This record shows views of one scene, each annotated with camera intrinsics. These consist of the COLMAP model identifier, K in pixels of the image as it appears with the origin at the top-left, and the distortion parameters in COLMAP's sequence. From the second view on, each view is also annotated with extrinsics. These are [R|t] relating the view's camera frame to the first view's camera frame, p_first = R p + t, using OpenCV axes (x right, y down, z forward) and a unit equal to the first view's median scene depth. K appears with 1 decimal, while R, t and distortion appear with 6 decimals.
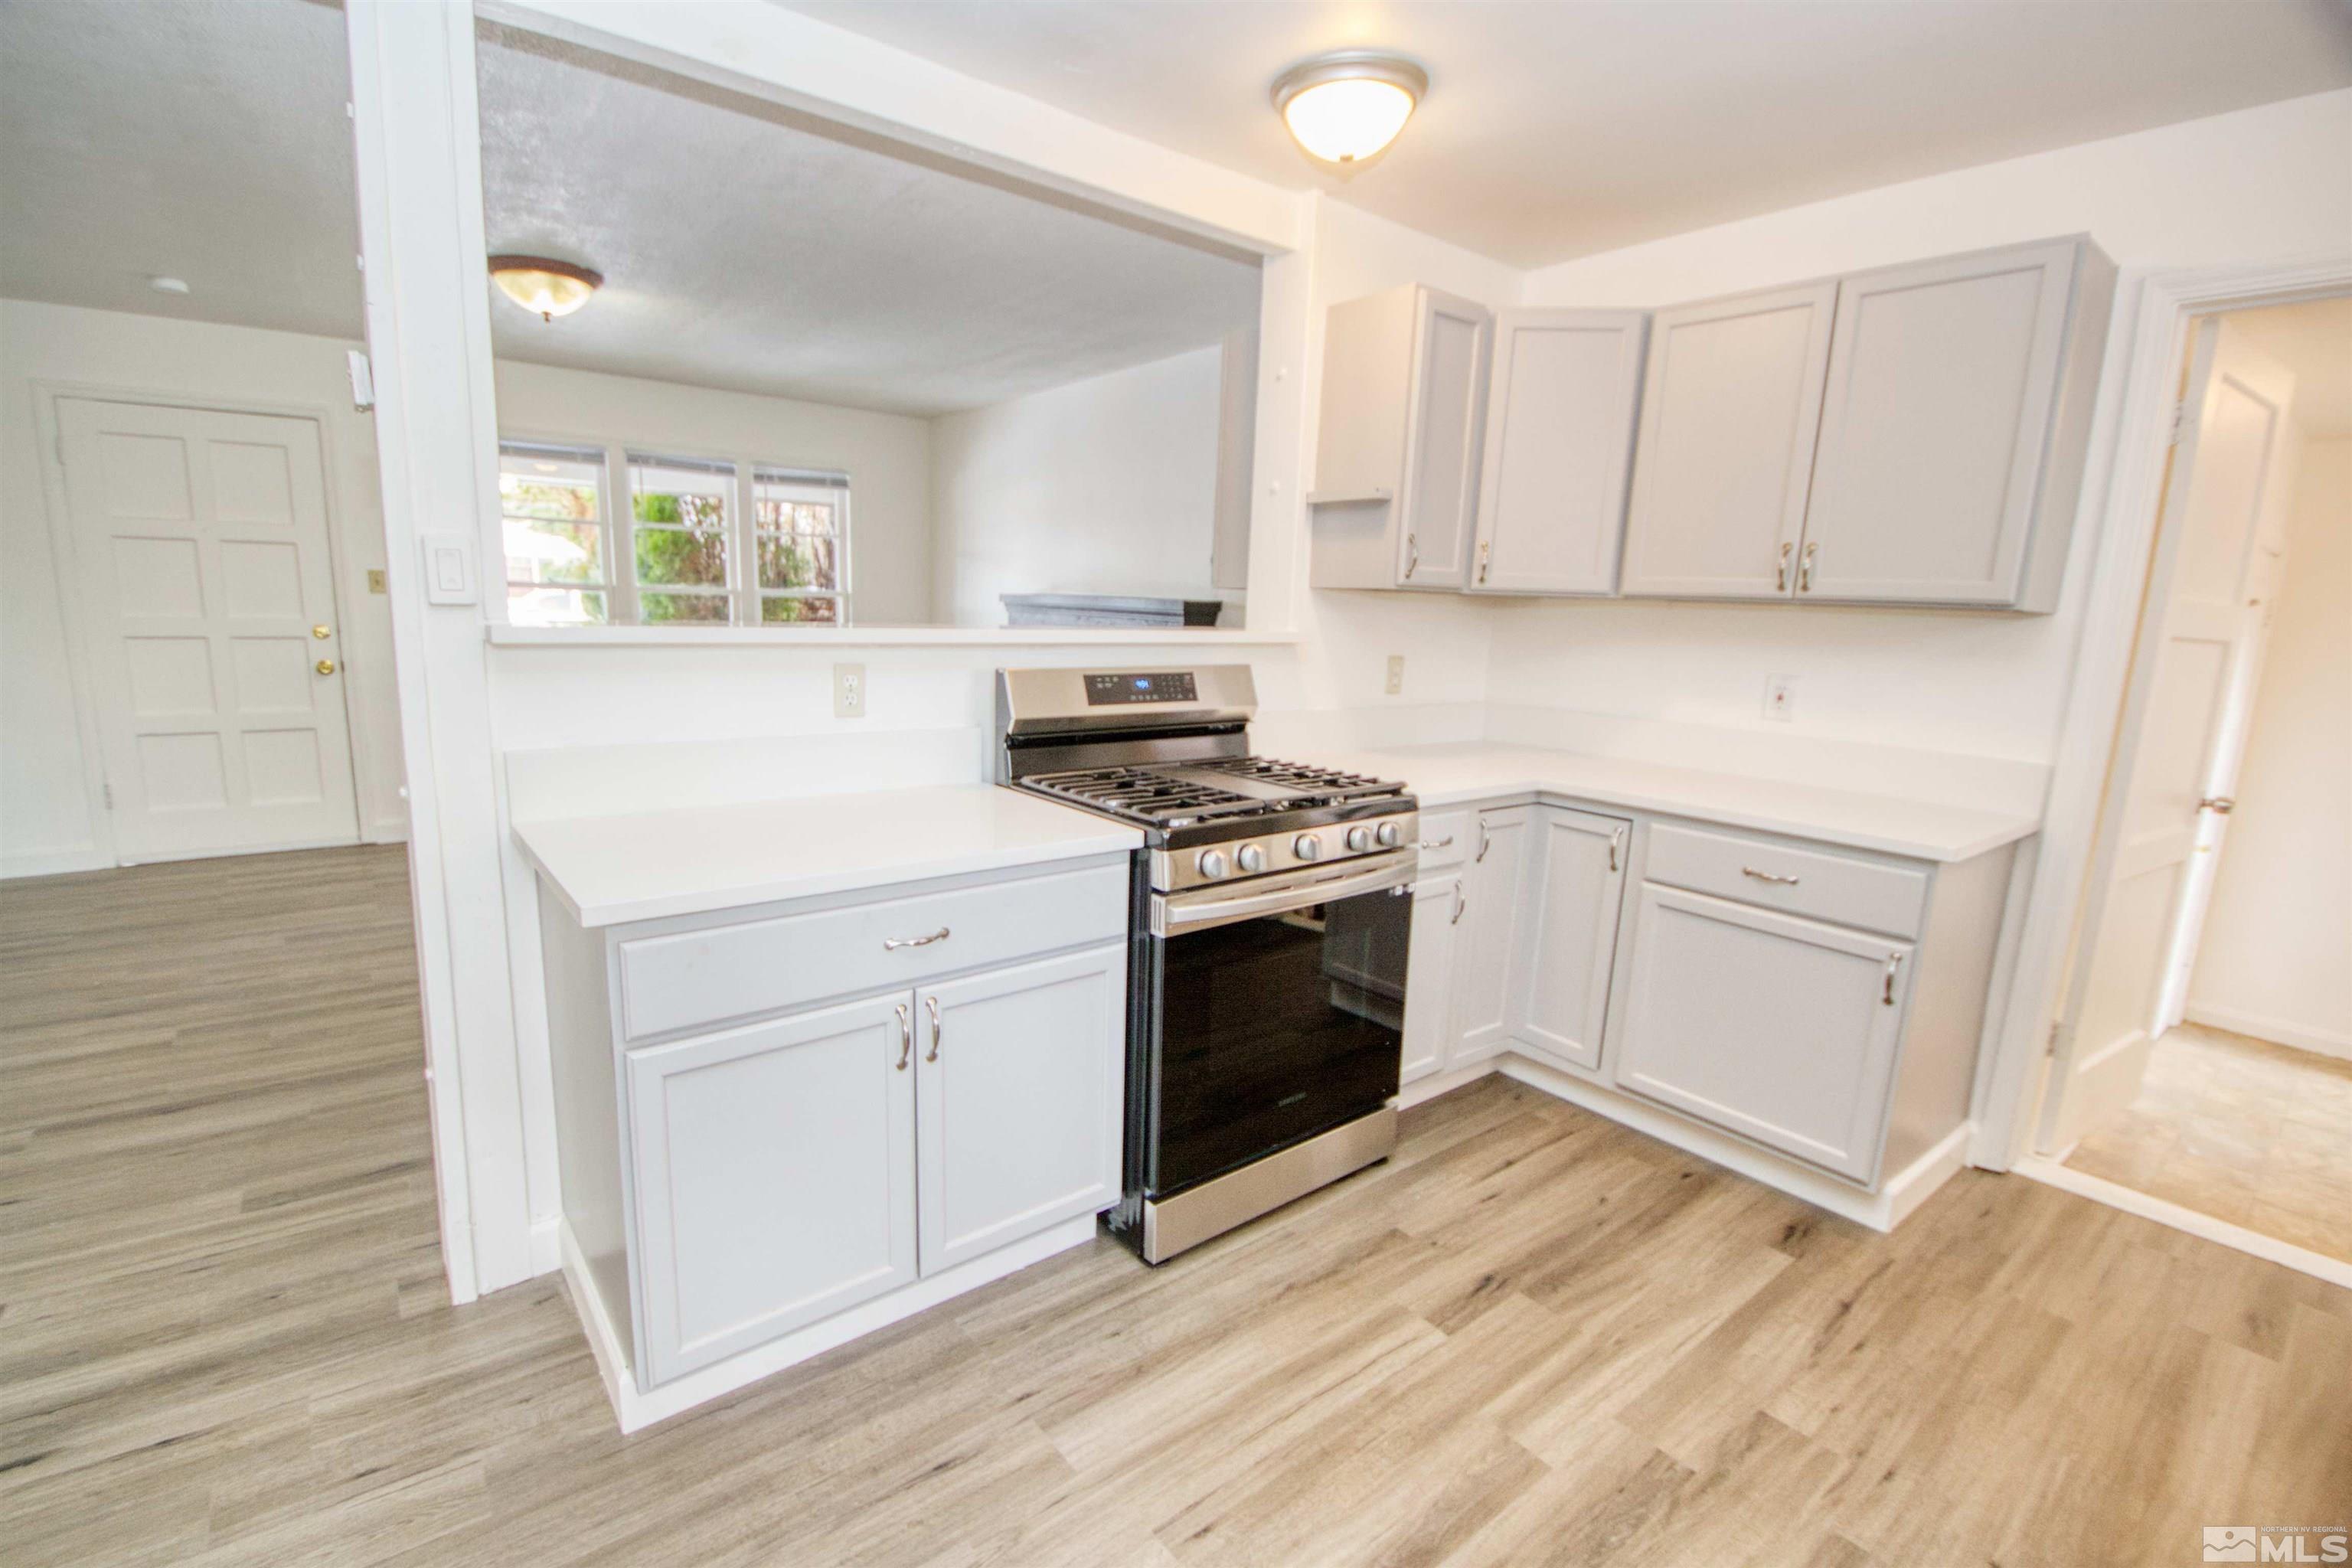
lens RADIAL K [[1046.8, 0, 1150.0], [0, 1046.8, 806.9], [0, 0, 1]] dist [0.014187, -0.020293]
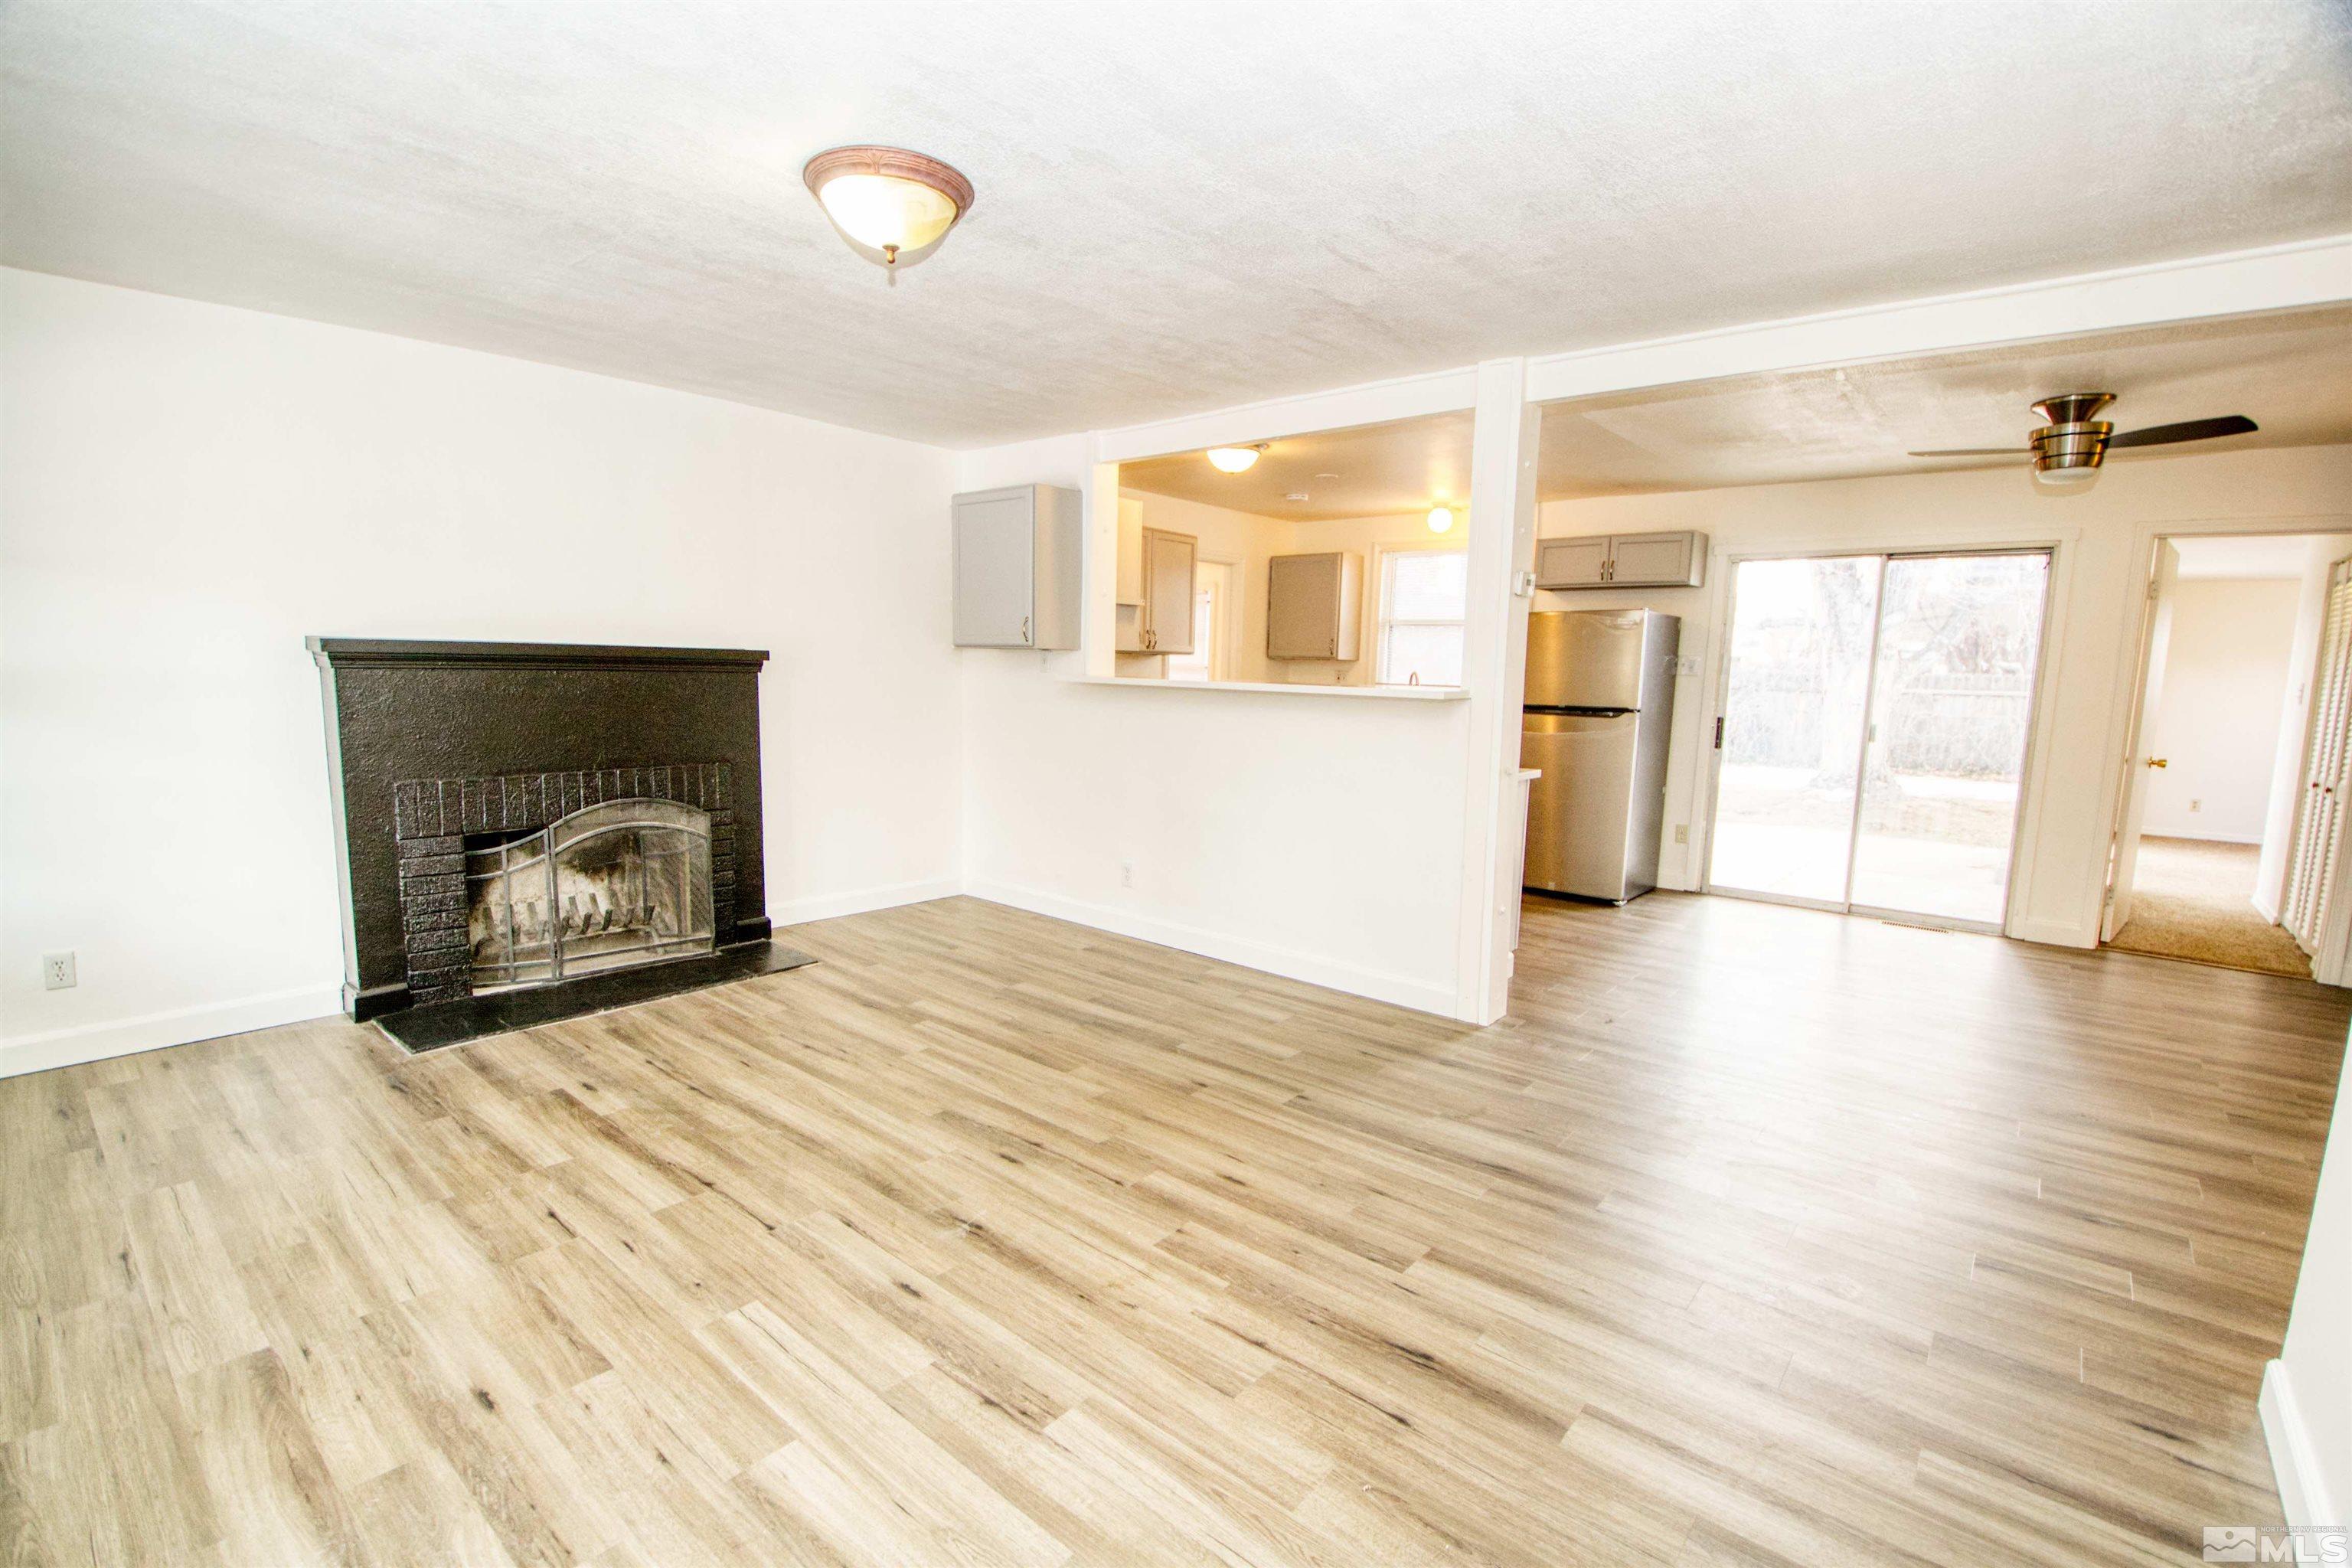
lens RADIAL K [[1046.8, 0, 1150.0], [0, 1046.8, 806.9], [0, 0, 1]] dist [0.014187, -0.020293]
pose [[-0.192119, -0.171799, 0.966217, -1.994847], [0.156623, 0.966571, 0.203004, -0.371328], [-0.968793, 0.190332, -0.158789, 1.566904]]
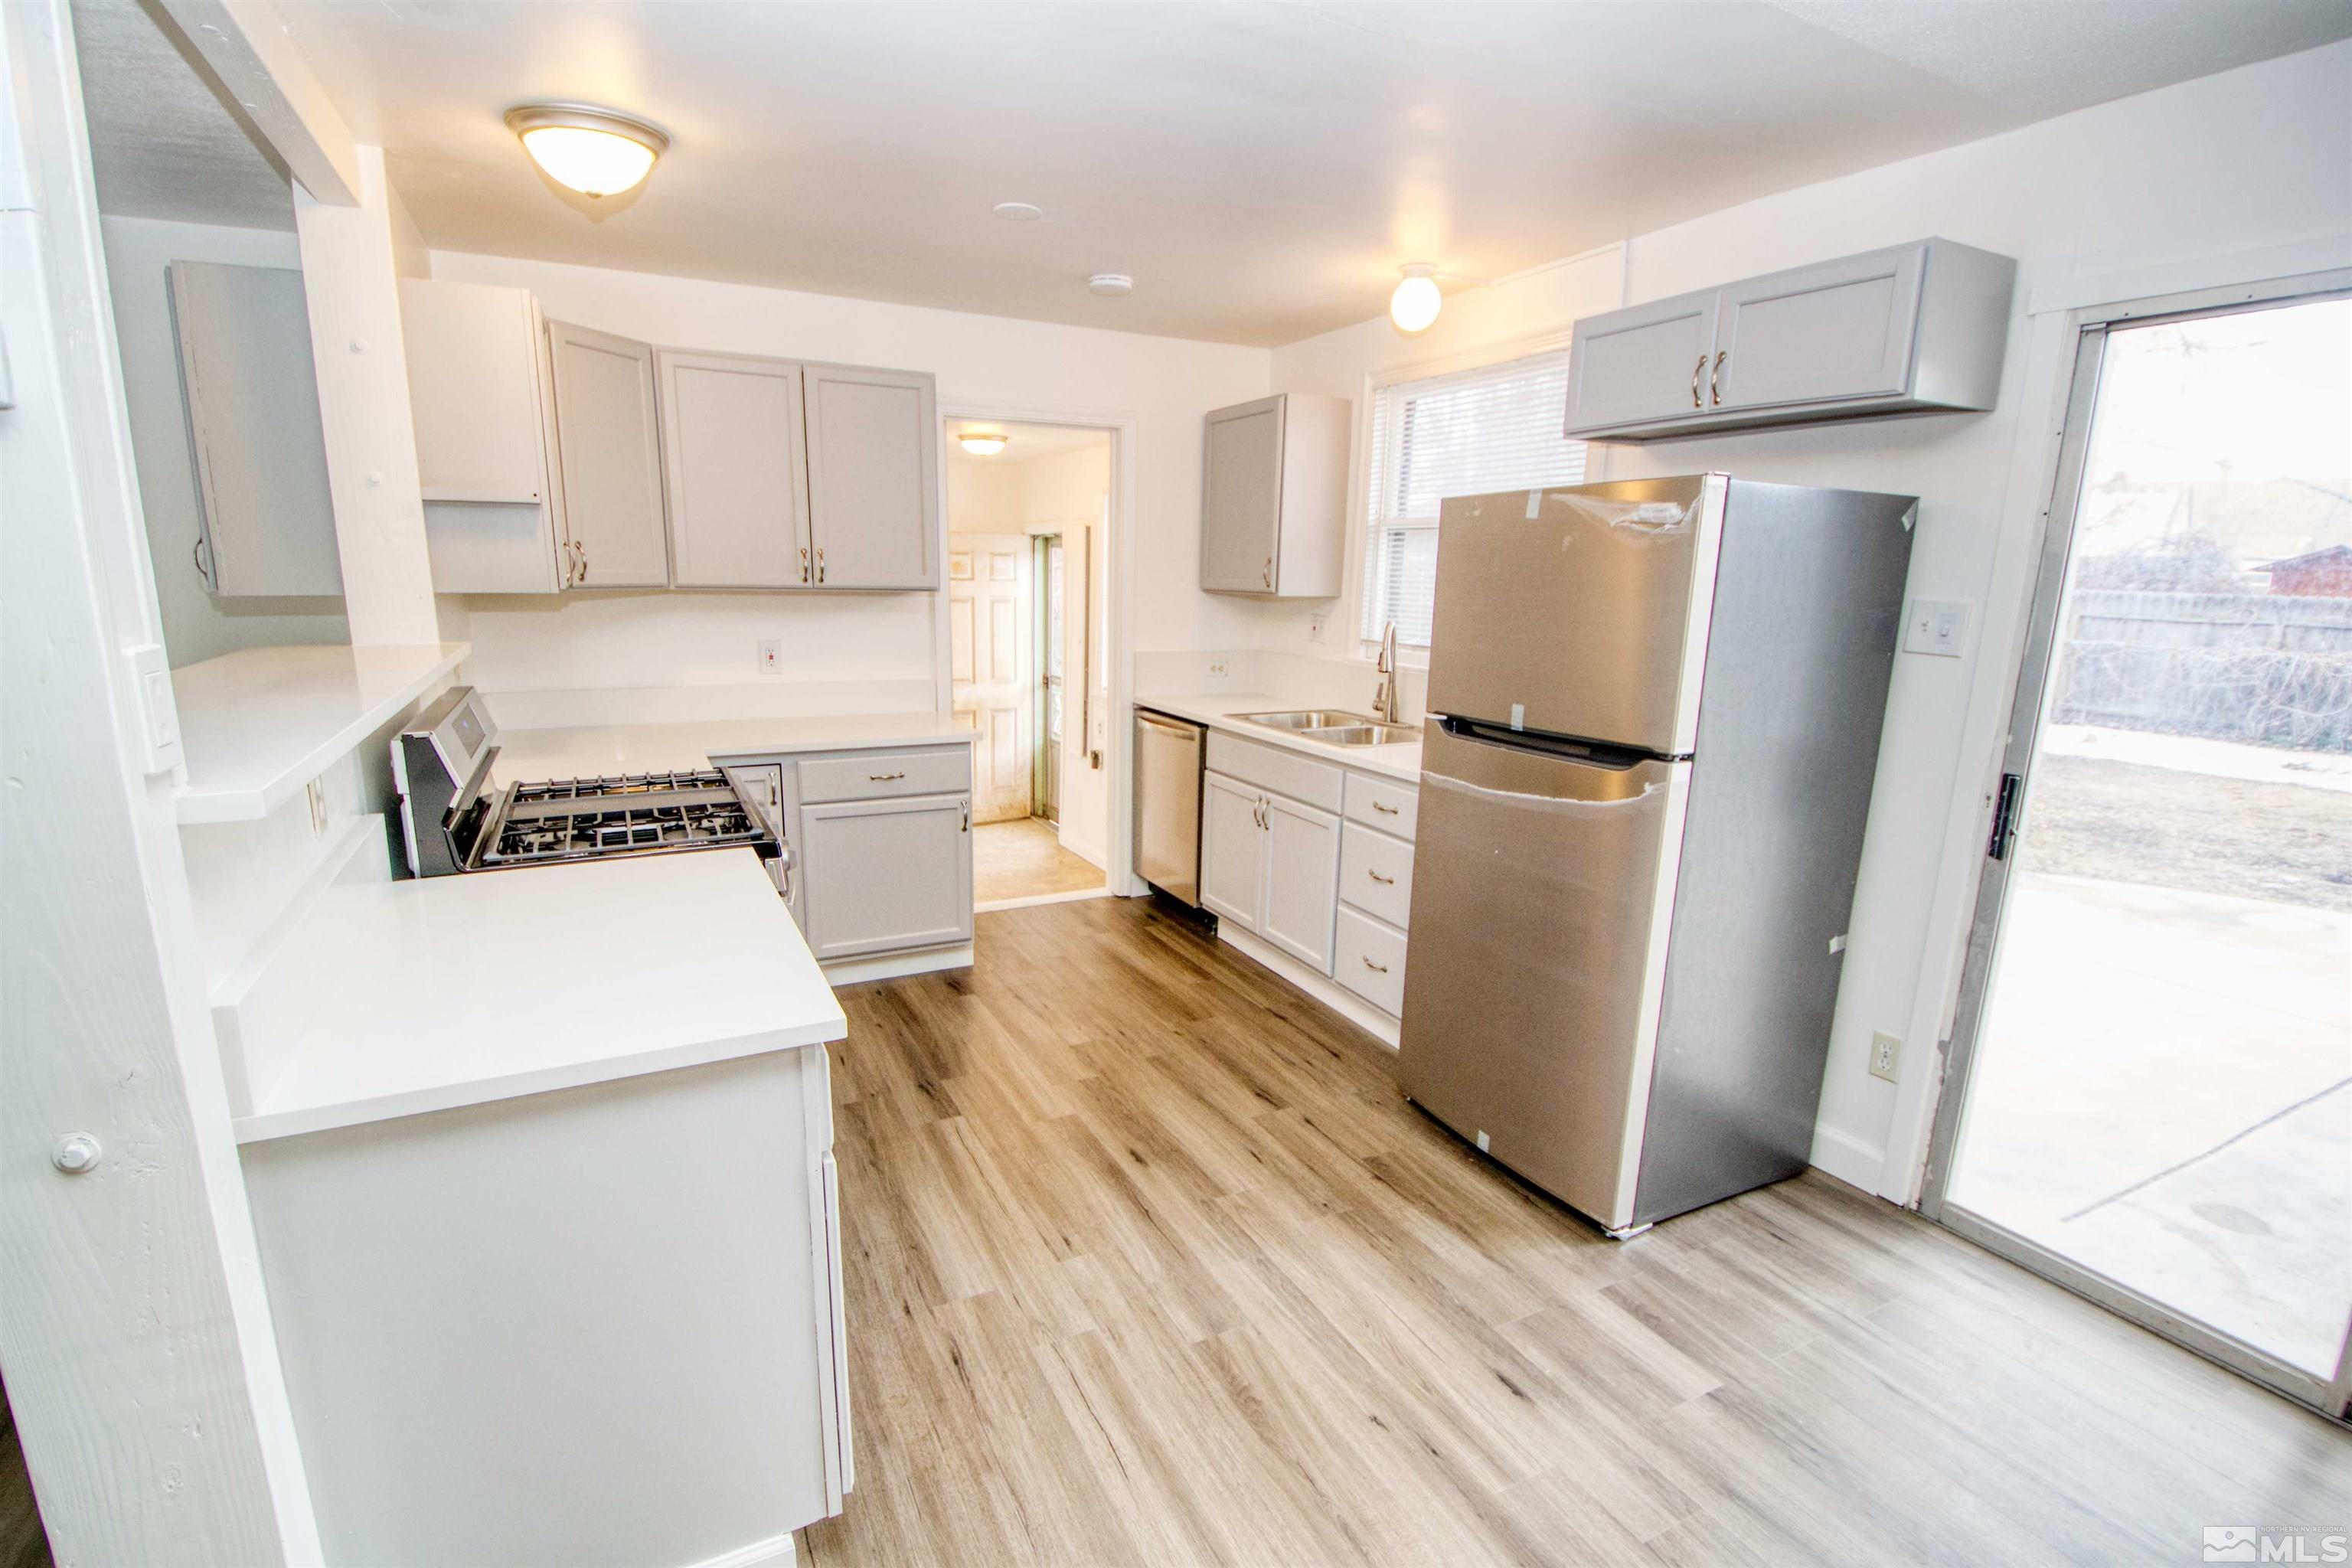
lens RADIAL K [[1069.2, 0, 1151.1], [0, 1069.2, 808.2], [0, 0, 1]] dist [-0.001046, -0.000057]
pose [[0.200798, -0.246079, 0.948222, -0.792773], [0.175724, 0.961285, 0.212257, -0.147417], [-0.963743, 0.124004, 0.236266, 0.270005]]
